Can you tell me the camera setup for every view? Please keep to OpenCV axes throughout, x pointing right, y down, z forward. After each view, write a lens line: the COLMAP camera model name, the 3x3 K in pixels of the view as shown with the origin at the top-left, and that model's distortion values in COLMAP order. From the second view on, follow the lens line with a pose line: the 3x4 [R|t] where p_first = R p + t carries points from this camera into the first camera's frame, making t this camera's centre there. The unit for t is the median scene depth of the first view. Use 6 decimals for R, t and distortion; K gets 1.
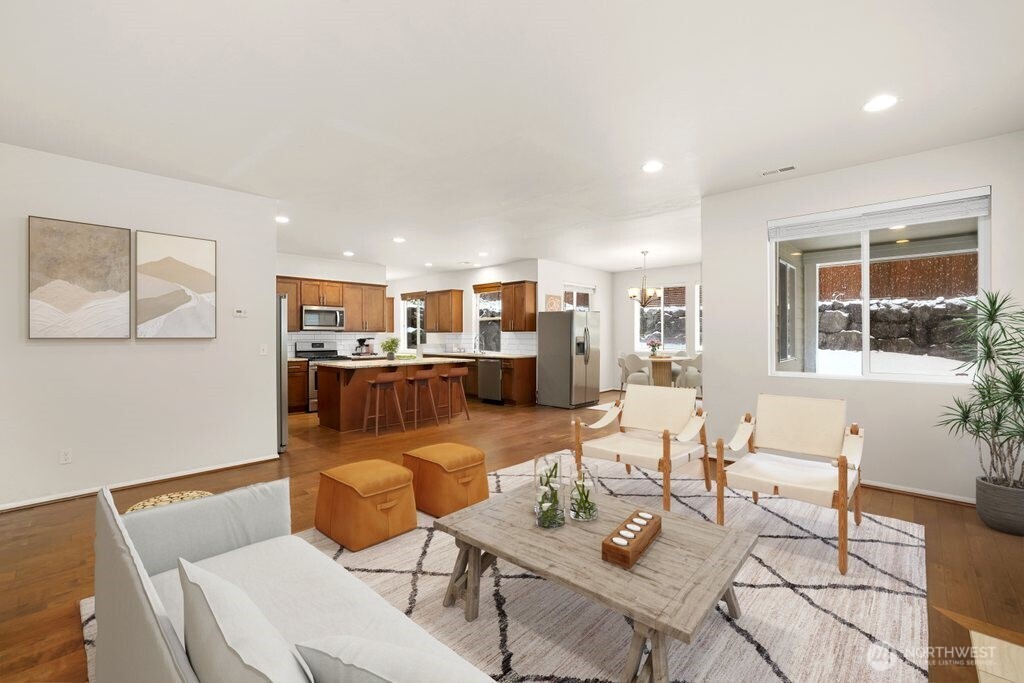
lens RADIAL K [[454.3, 0, 508.9], [0, 454.3, 339.0], [0, 0, 1]] dist [-0.023594, 0.002517]
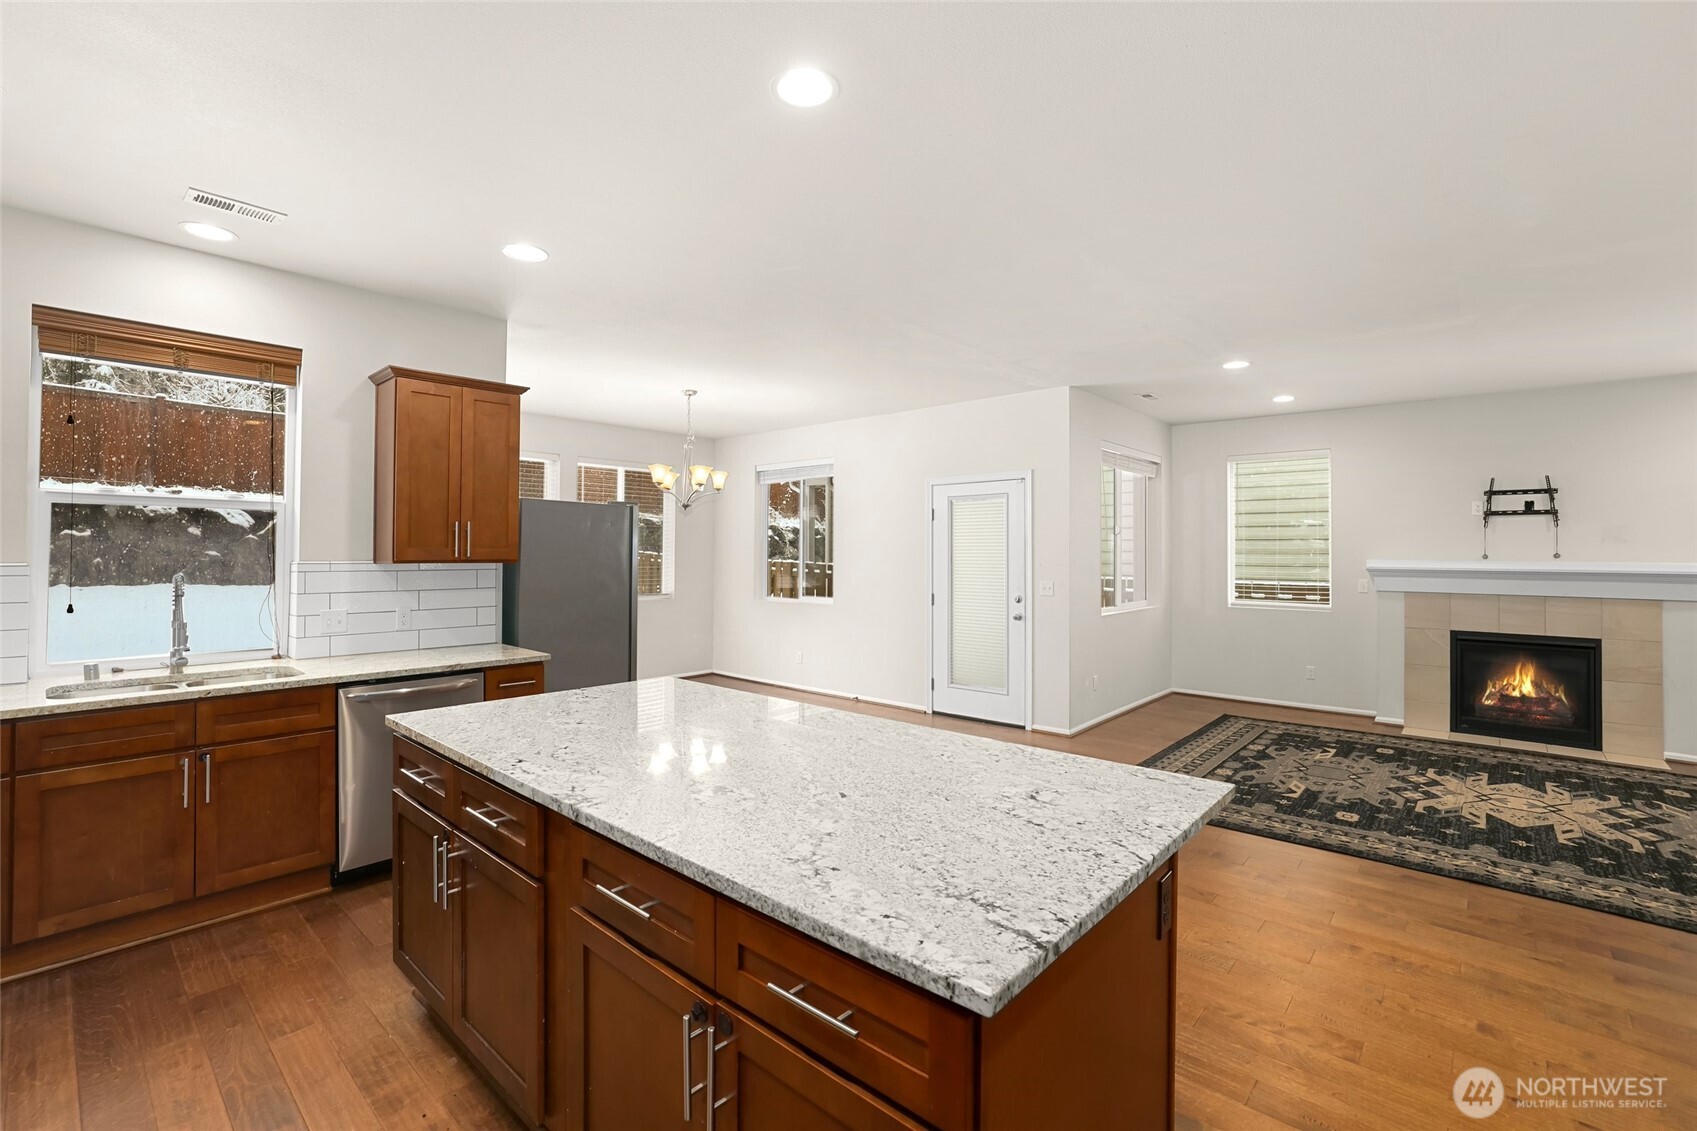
lens RADIAL K [[752.9, 0, 833.1], [0, 752.9, 546.0], [0, 0, 1]] dist [-0.023594, 0.002517]
pose [[-0.035225, 0.010376, 0.999326, -0.448906], [0.004382, 0.999938, -0.010228, -0.021484], [-0.999370, 0.004018, -0.035268, 0.819468]]
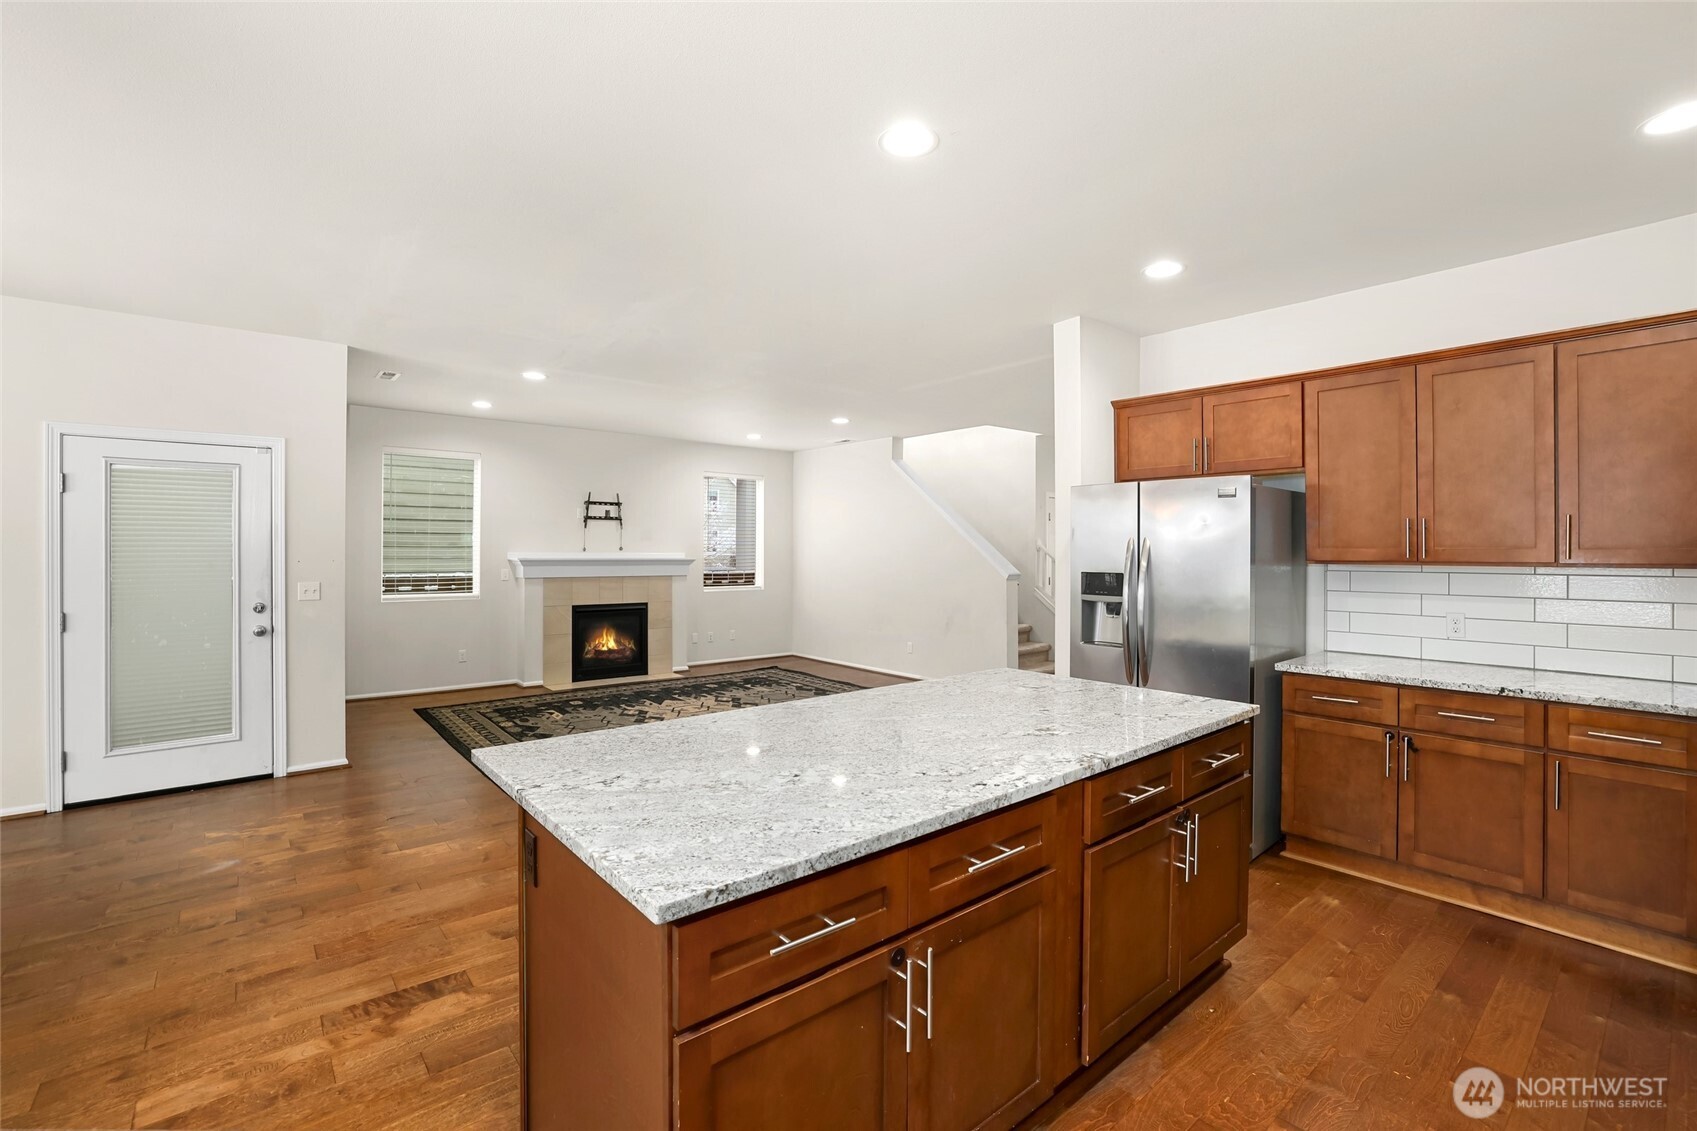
lens RADIAL K [[752.9, 0, 854.2], [0, 752.9, 559.6], [0, 0, 1]] dist [-0.023594, 0.002517]
pose [[-0.995185, -0.003255, 0.097963, -0.207390], [-0.001223, 0.999783, 0.020801, -0.023395], [-0.098009, 0.020582, -0.994973, 1.107359]]
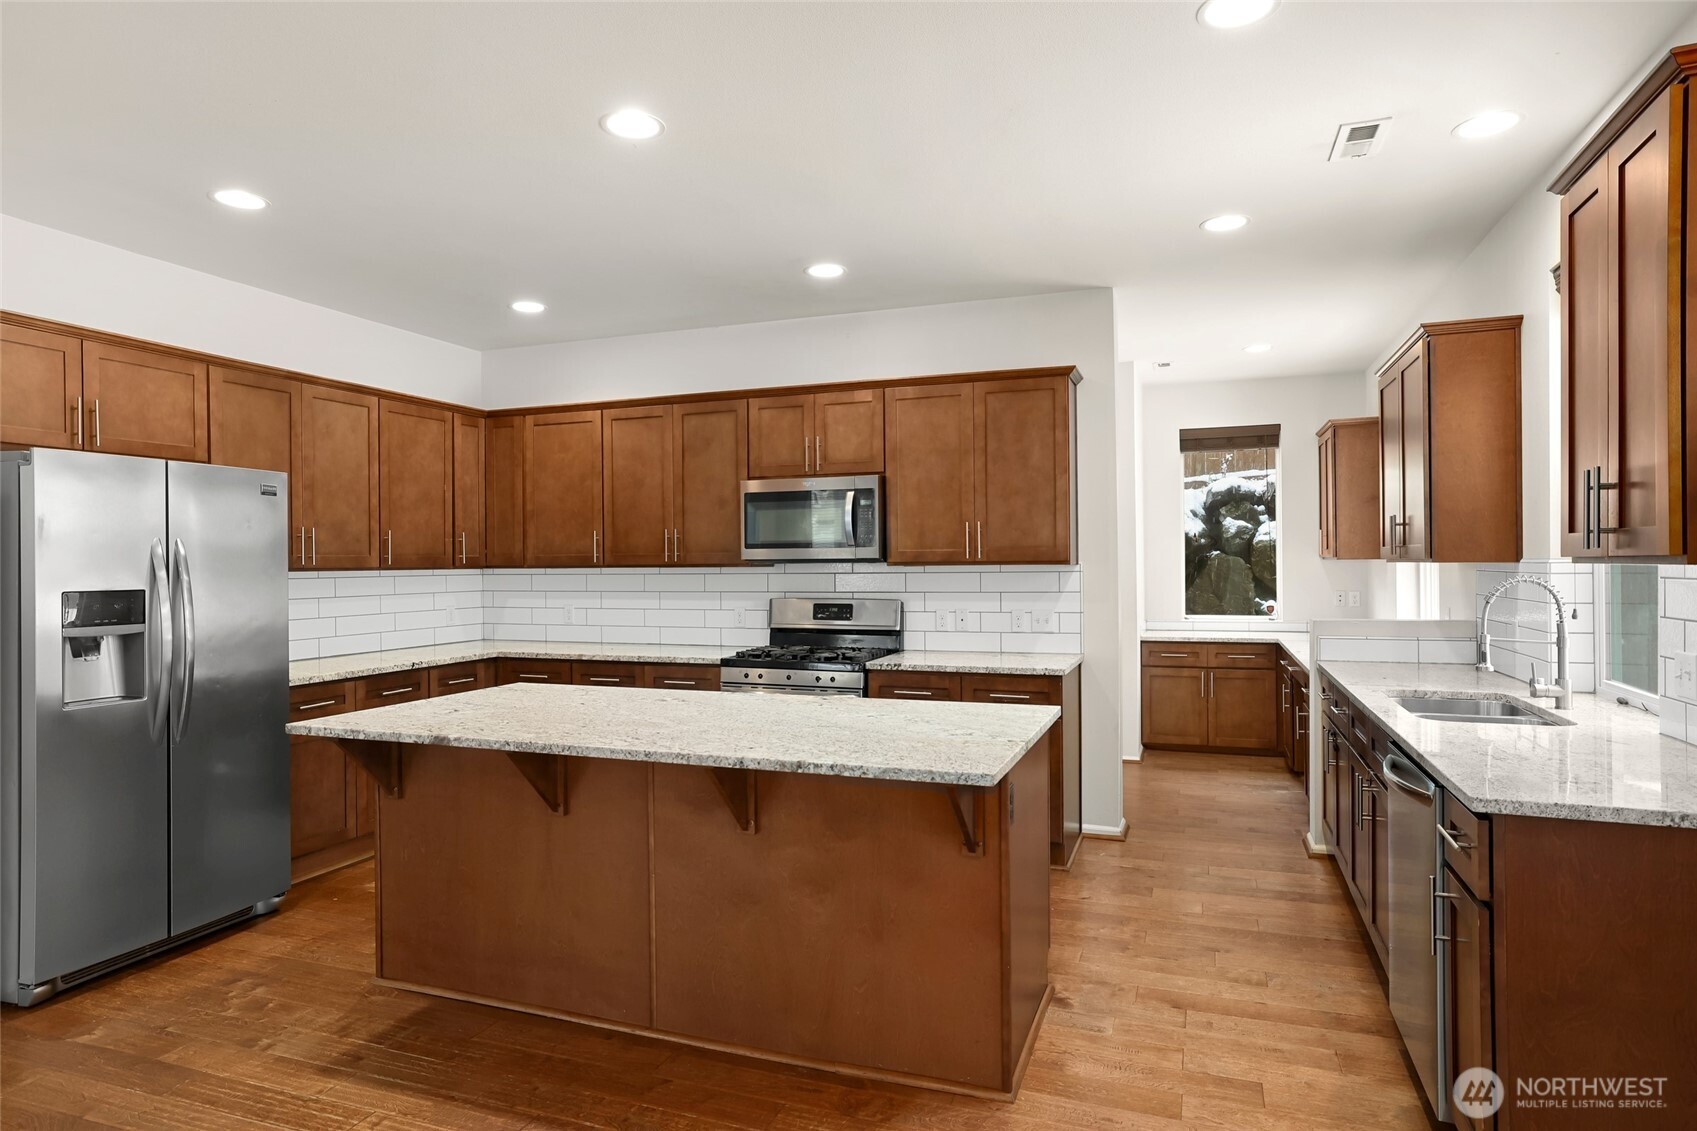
lens RADIAL K [[962.4, 0, 848.6], [0, 962.4, 568.1], [0, 0, 1]] dist [-0.013367, 0.012284]
pose [[0.404508, 0.003654, -0.914527, 0.153820], [-0.000234, 0.999992, 0.003892, -0.016619], [0.914535, -0.001361, 0.404505, 0.747397]]
